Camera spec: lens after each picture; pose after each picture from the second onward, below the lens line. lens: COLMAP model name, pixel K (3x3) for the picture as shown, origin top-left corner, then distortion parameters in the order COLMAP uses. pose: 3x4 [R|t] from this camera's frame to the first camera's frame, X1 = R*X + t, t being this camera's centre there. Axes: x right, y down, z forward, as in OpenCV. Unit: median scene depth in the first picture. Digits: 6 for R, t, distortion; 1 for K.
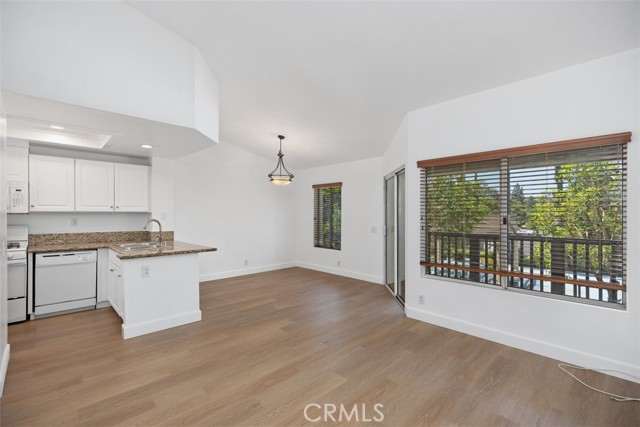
lens RADIAL K [[286.9, 0, 318.4], [0, 286.9, 214.8], [0, 0, 1]] dist [0.001313, 0.000089]
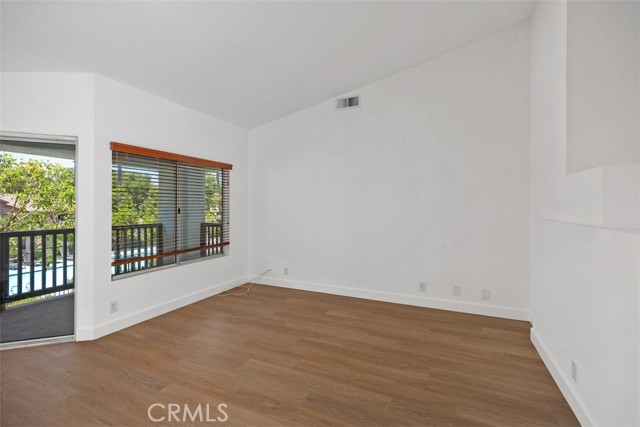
lens RADIAL K [[287.9, 0, 317.6], [0, 287.9, 209.6], [0, 0, 1]] dist [0.004670, 0.000138]
pose [[-0.360946, -0.010674, 0.932526, -0.585136], [0.002203, 0.999922, 0.012299, 0.000823], [-0.932584, 0.006494, -0.360895, 0.678772]]
